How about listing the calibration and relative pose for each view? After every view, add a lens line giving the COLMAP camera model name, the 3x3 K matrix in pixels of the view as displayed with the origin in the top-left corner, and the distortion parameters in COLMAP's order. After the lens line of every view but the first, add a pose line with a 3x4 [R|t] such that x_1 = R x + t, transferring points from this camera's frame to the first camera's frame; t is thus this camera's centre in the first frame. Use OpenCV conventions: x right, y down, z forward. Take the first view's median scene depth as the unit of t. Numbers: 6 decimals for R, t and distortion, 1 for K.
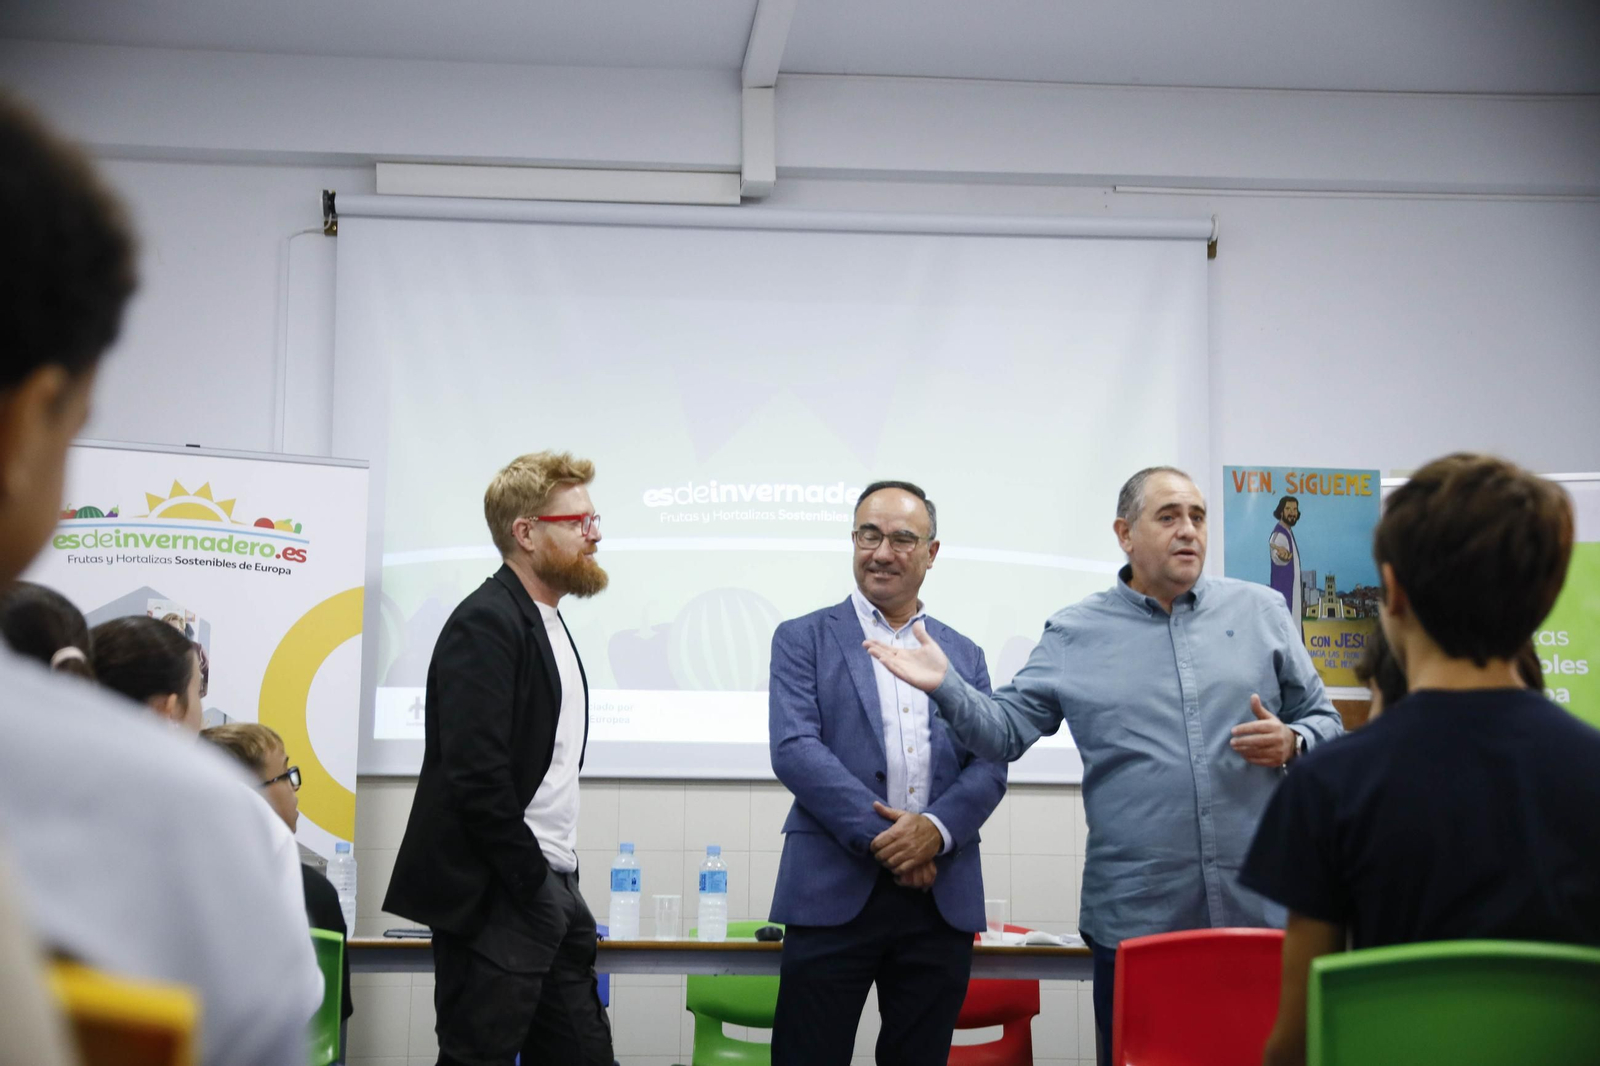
lens RADIAL K [[2367.6, 0, 818.2], [0, 2367.6, 560.9], [0, 0, 1]] dist [0.209313, 0.000000]
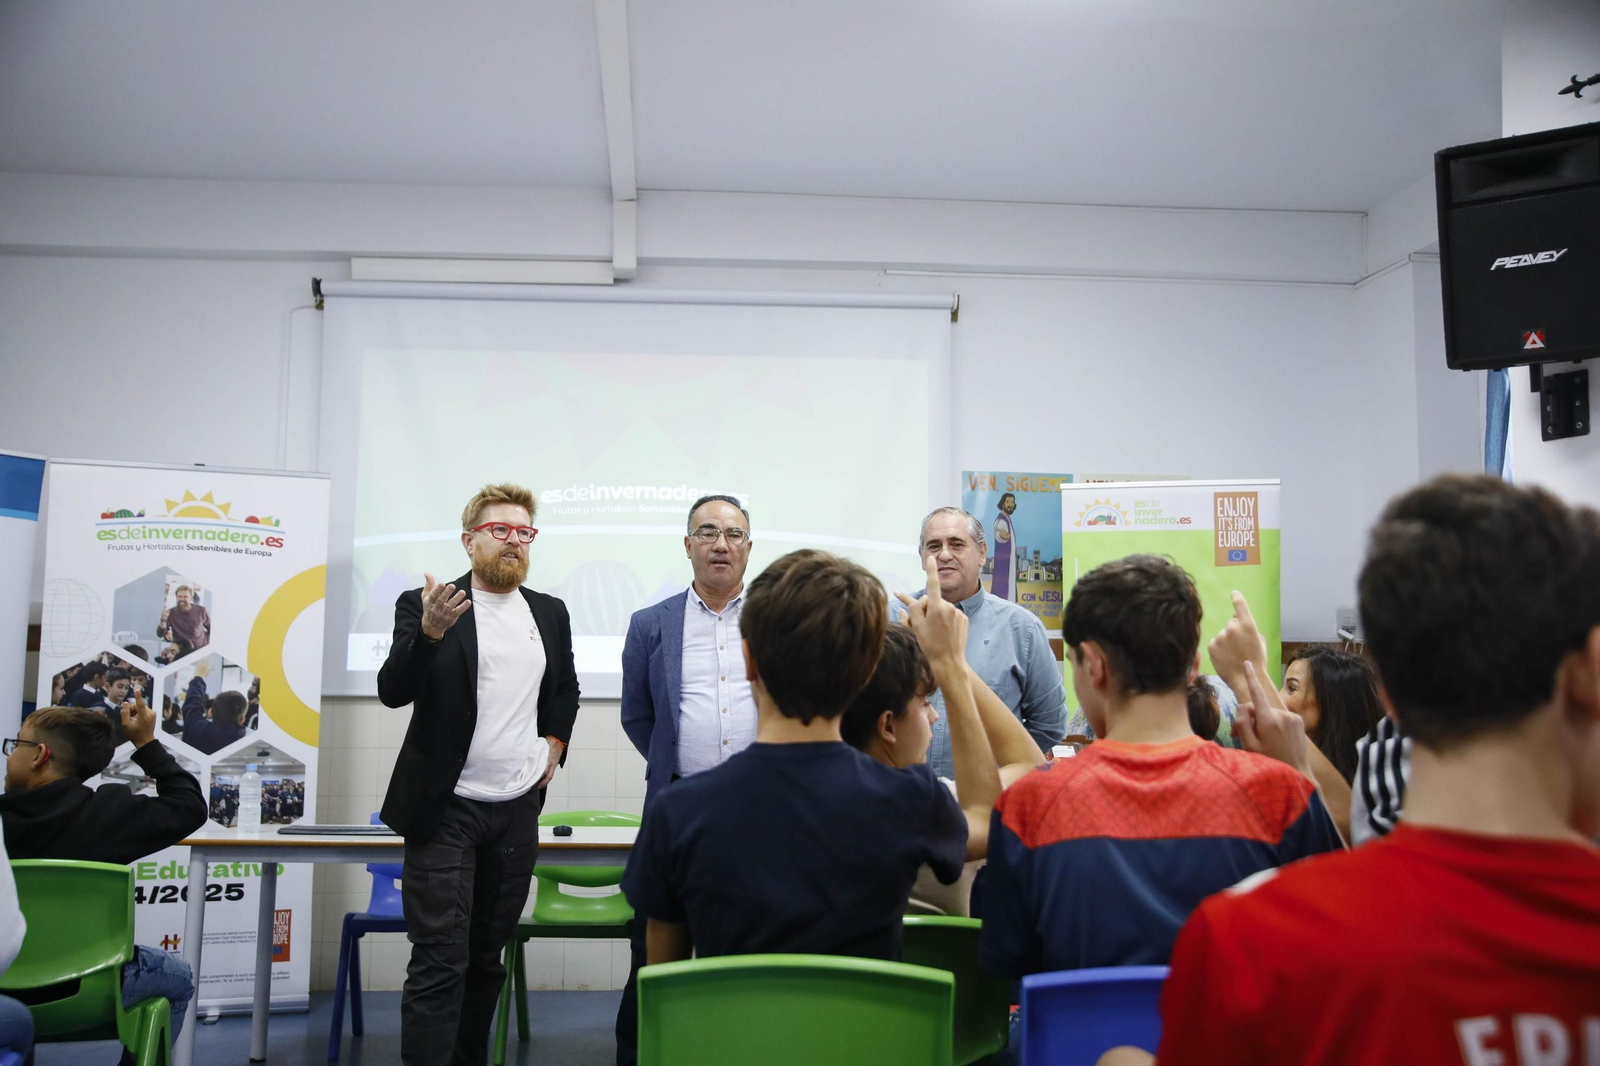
lens RADIAL K [[1605.4, 0, 801.9], [0, 1605.4, 546.5], [0, 0, 1]] dist [0.060750, 0.000000]
pose [[0.999775, -0.002286, -0.021079, 0.108332], [0.002919, 0.999544, 0.030053, -0.027386], [0.021001, -0.030108, 0.999326, 0.063622]]
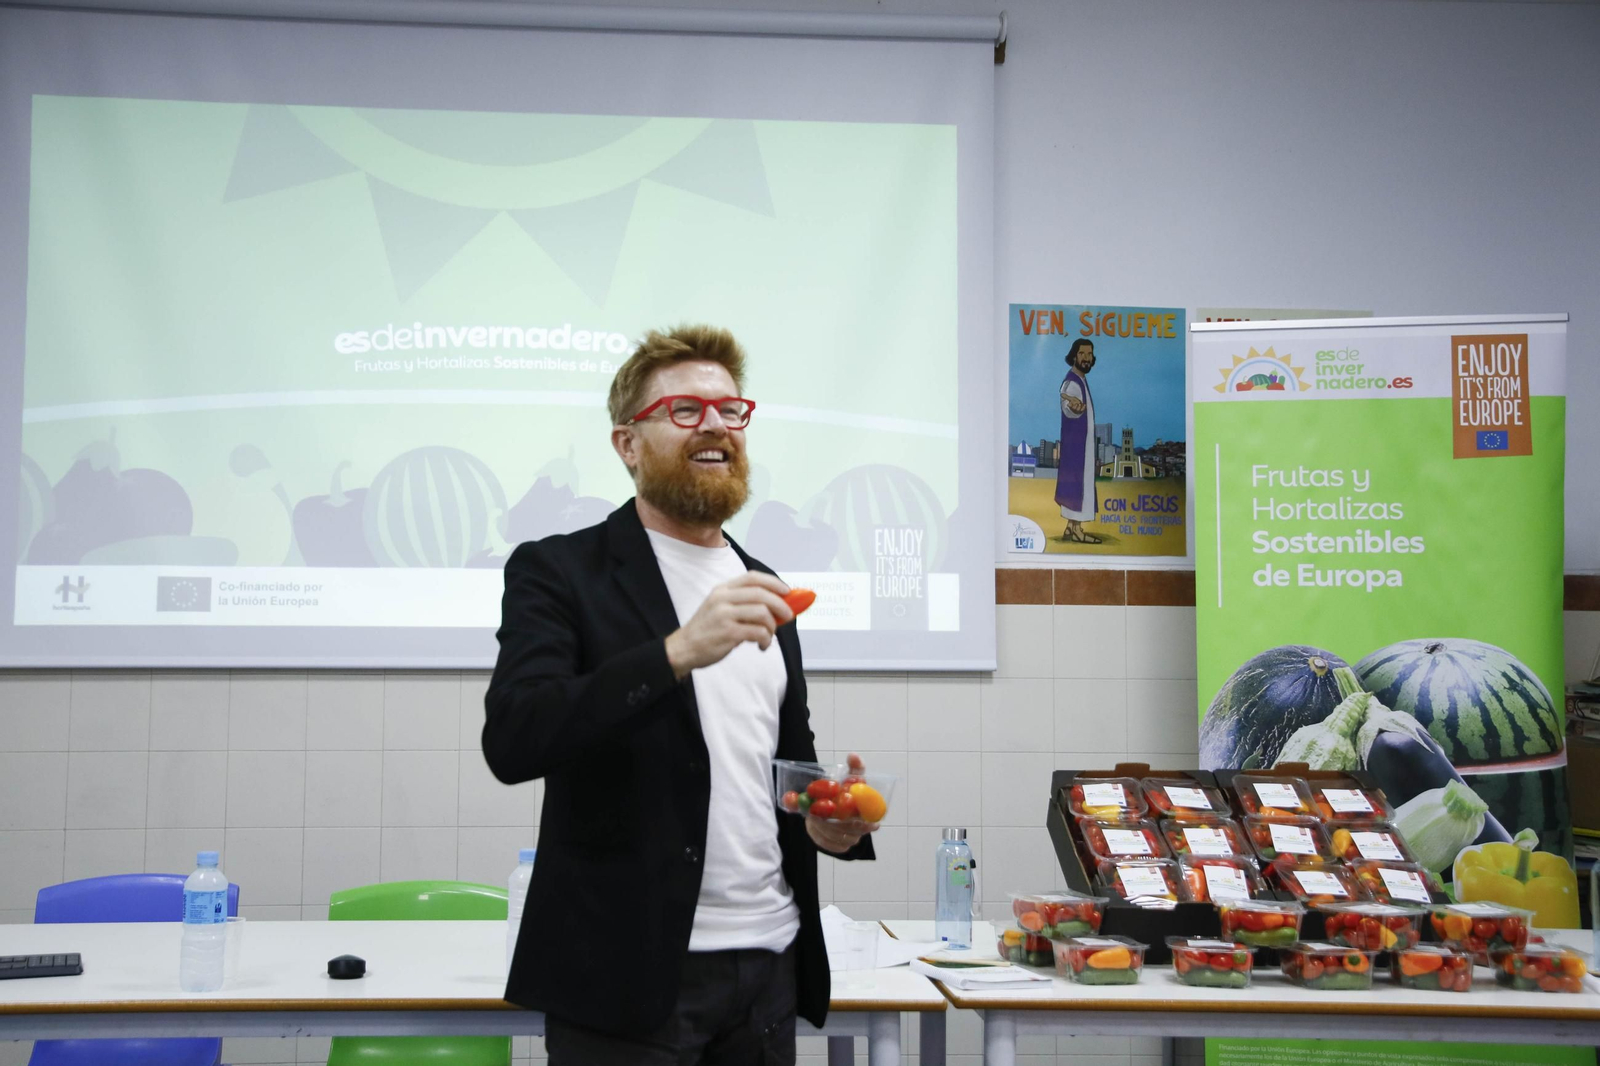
lens RADIAL K [[1906.6, 0, 728.2], [0, 1906.6, 528.7], [0, 0, 1]] dist [0.082901, 0.000000]
pose [[0.999967, -0.001848, 0.007938, 0.068677], [0.001134, 0.996030, 0.089012, -0.022846], [-0.008071, -0.089000, 0.995999, 0.331036]]
